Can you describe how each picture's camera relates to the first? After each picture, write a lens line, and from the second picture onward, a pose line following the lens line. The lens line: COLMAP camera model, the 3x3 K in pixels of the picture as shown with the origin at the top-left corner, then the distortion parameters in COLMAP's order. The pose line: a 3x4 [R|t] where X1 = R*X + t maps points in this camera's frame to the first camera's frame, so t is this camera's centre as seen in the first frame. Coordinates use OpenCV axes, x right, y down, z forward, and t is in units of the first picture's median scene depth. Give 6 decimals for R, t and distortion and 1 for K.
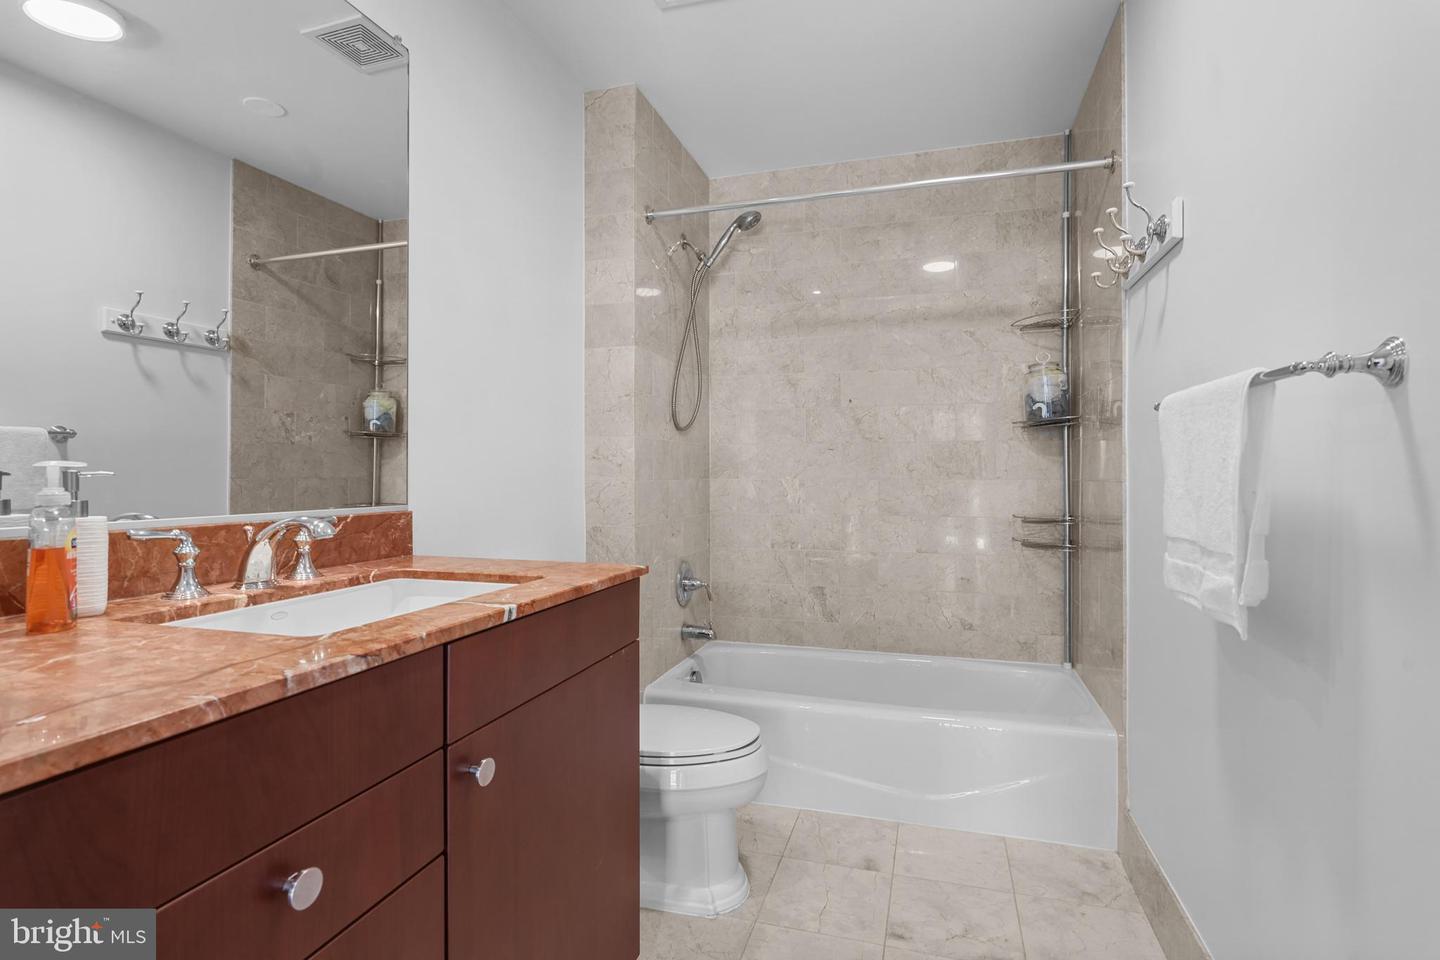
lens RADIAL K [[709.0, 0, 723.8], [0, 709.0, 476.4], [0, 0, 1]] dist [-0.002248, -0.000080]
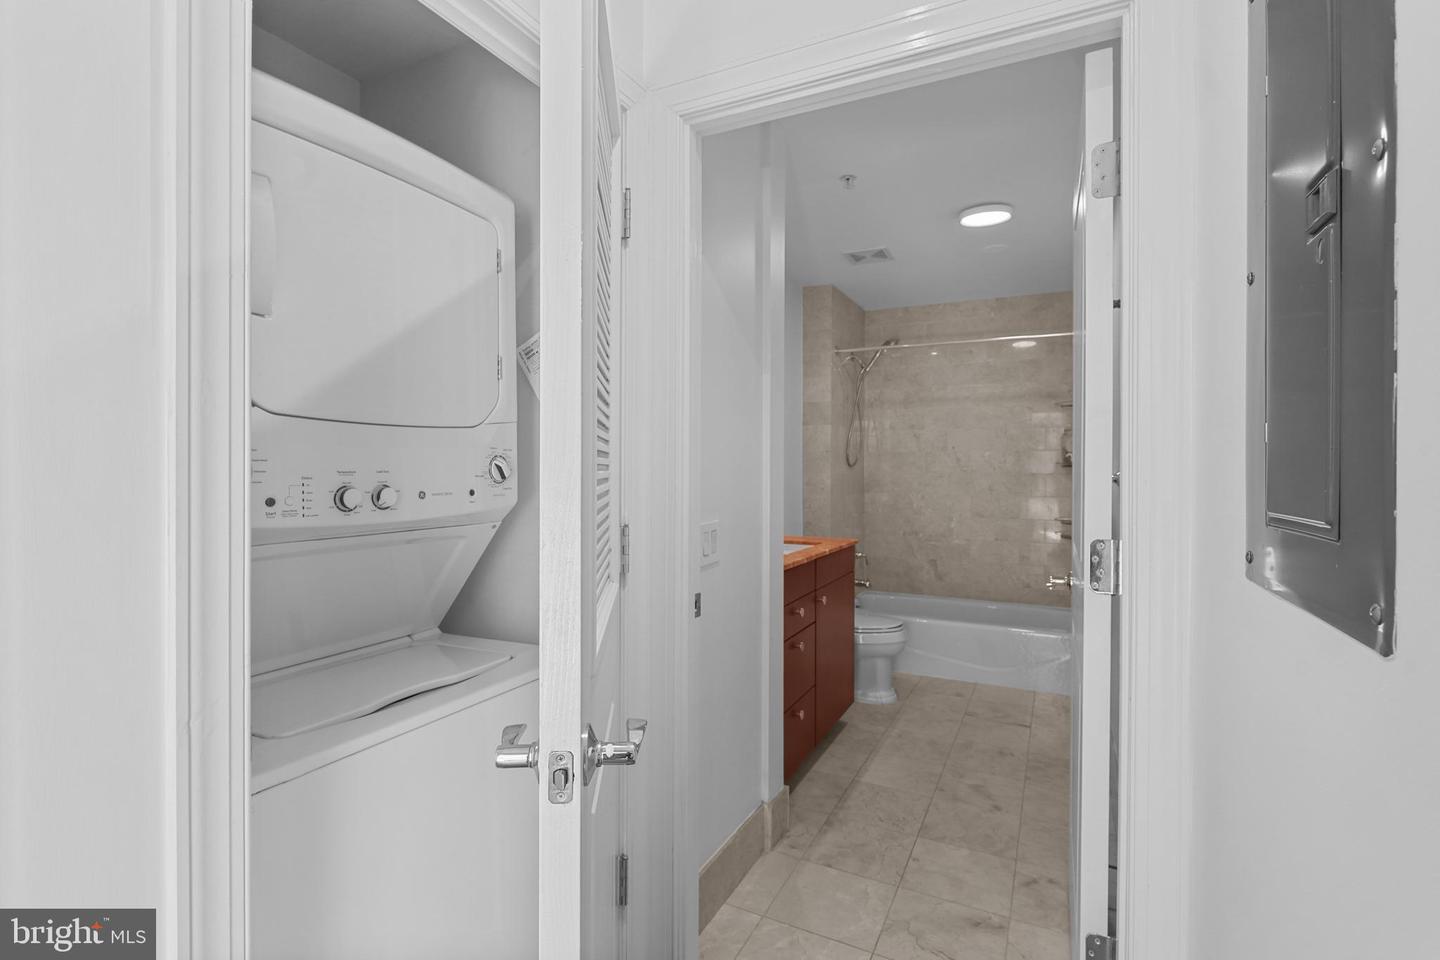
lens RADIAL K [[676.2, 0, 712.1], [0, 676.2, 472.8], [0, 0, 1]] dist [0.002970, -0.000873]
pose [[0.983244, 0.005547, -0.182211, -0.091545], [-0.004595, 0.999973, 0.005648, -0.056857], [0.182237, -0.004716, 0.983243, -0.686514]]
